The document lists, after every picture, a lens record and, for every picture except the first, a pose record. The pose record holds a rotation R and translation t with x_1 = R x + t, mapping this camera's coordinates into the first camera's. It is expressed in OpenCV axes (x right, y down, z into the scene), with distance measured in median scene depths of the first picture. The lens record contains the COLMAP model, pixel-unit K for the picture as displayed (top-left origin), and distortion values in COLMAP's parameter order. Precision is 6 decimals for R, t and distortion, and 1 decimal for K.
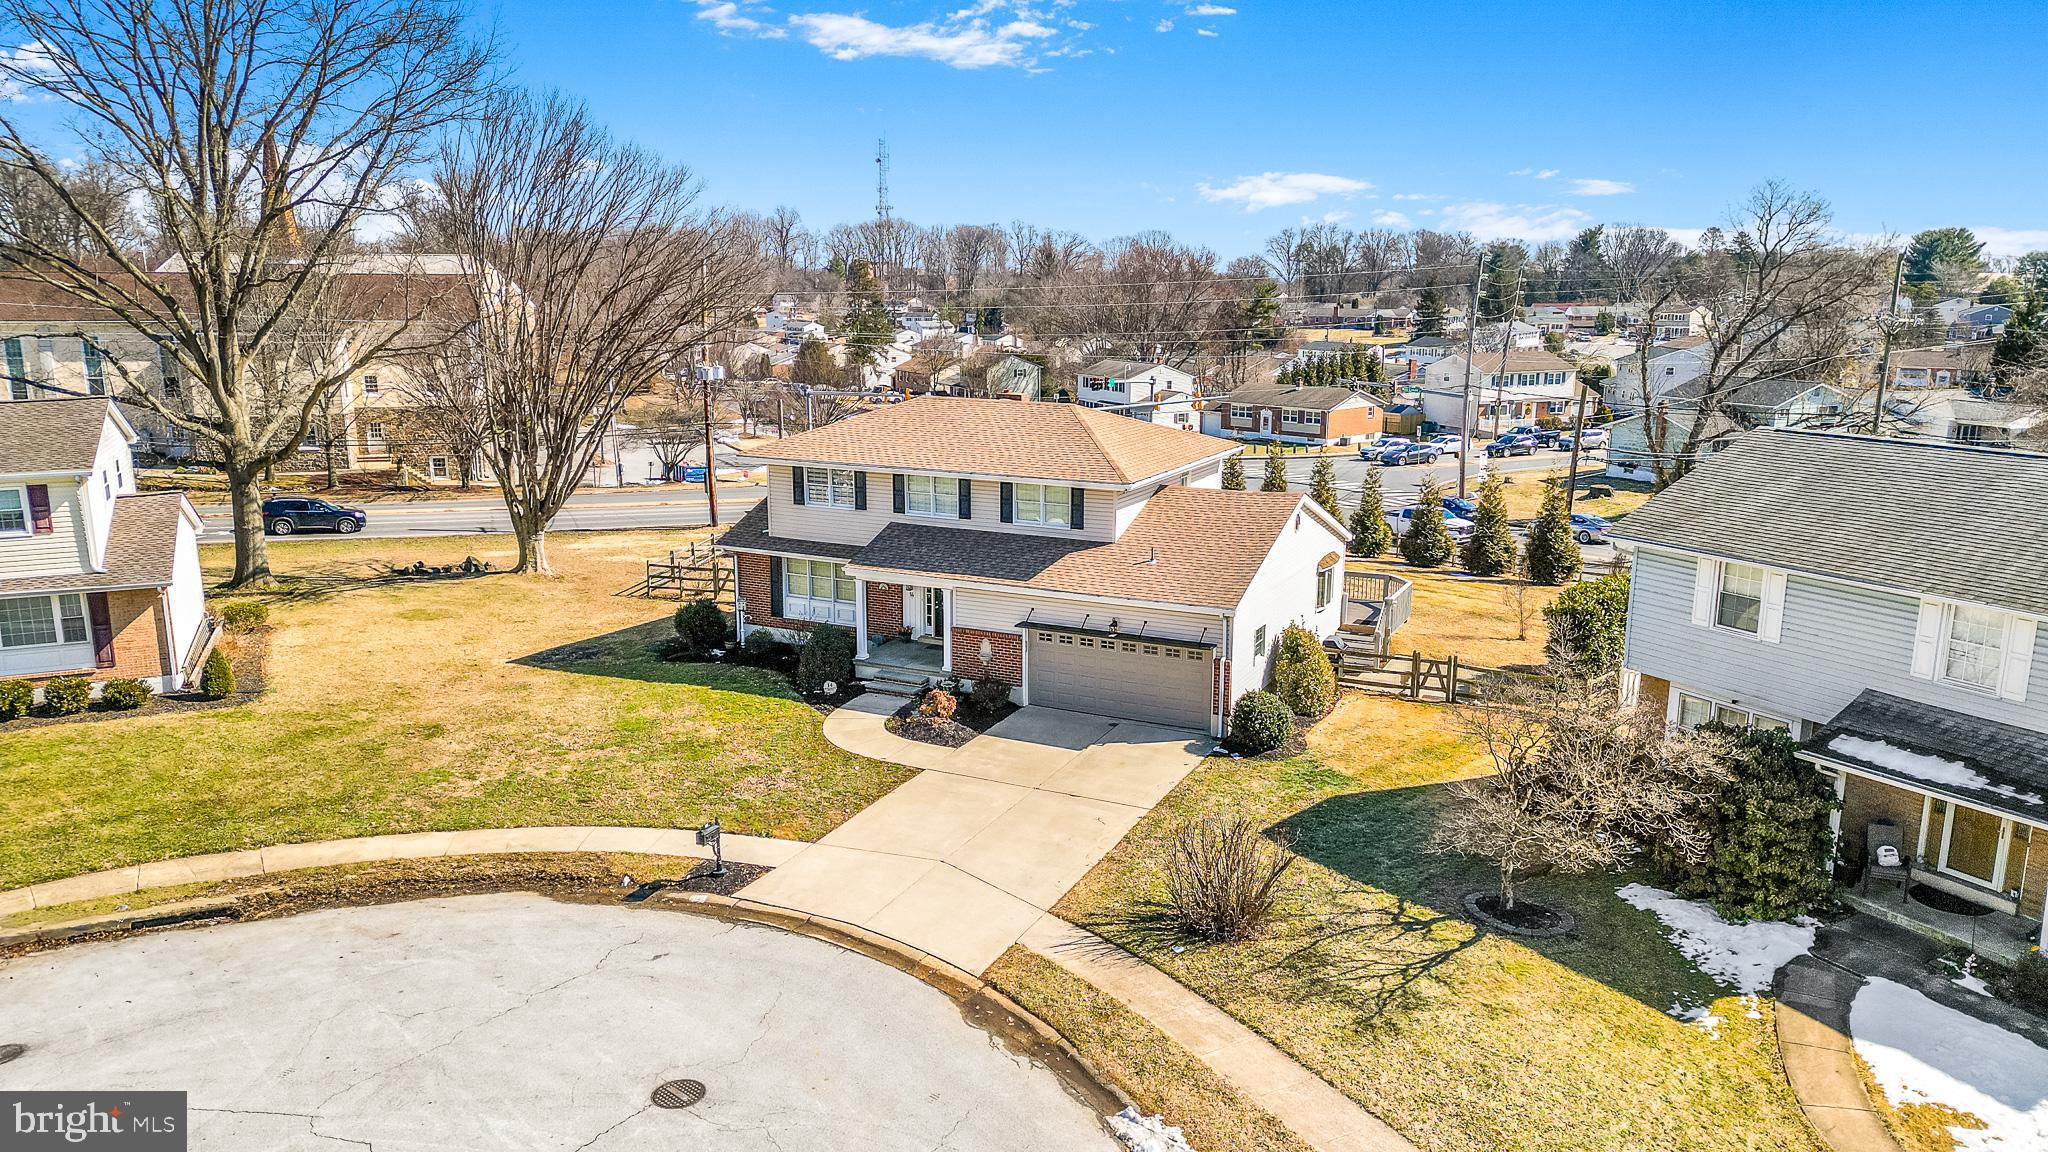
lens RADIAL K [[1407.1, 0, 1024.0], [0, 1407.1, 576.0], [0, 0, 1]] dist [0.007876, 0.002813]
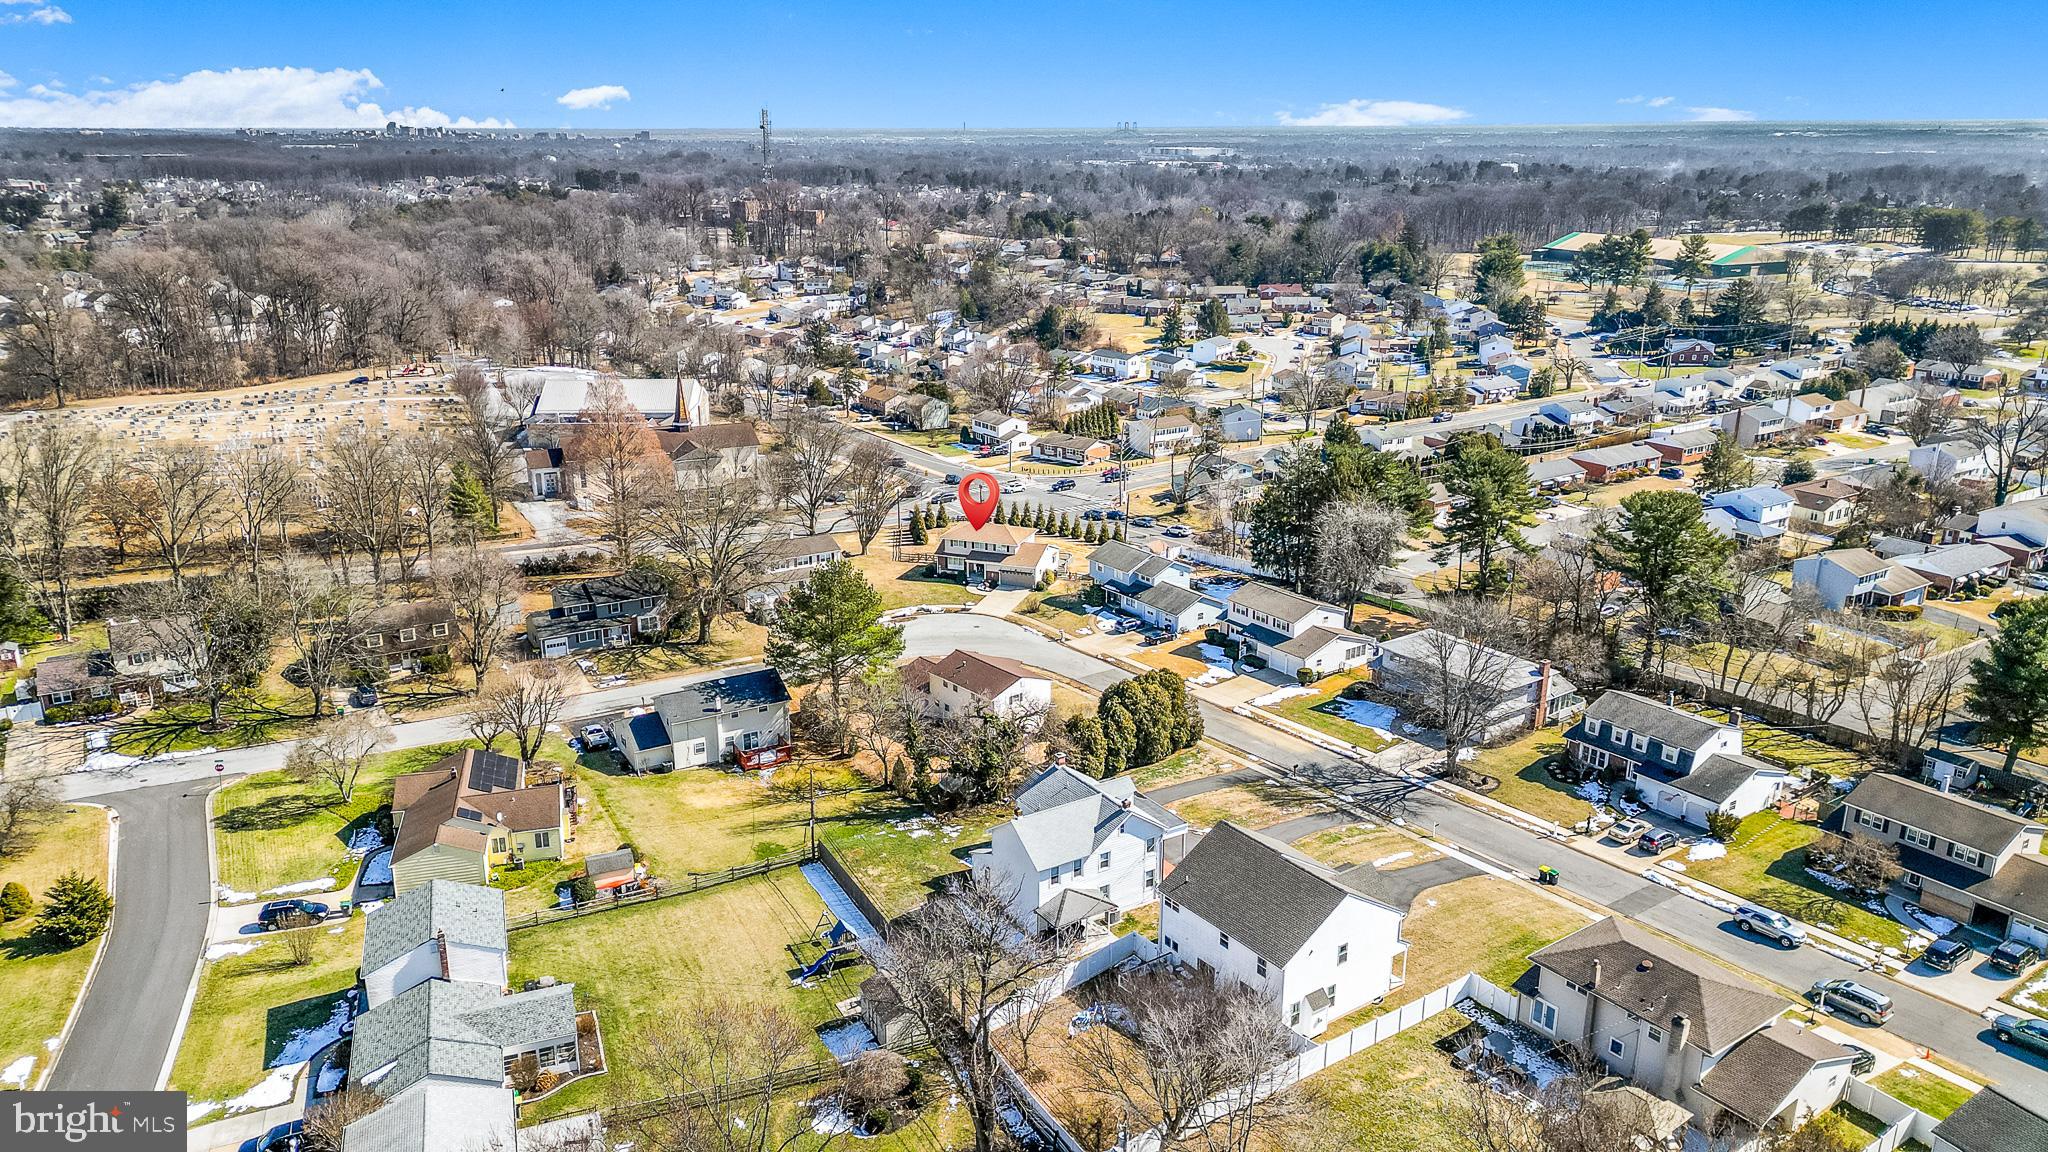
lens RADIAL K [[1407.1, 0, 1024.0], [0, 1407.1, 576.0], [0, 0, 1]] dist [0.007876, 0.002813]
pose [[0.993089, -0.030486, 0.113332, -0.566468], [0.020582, 0.995947, 0.087551, -0.453117], [-0.115542, -0.084613, 0.989692, -4.803686]]
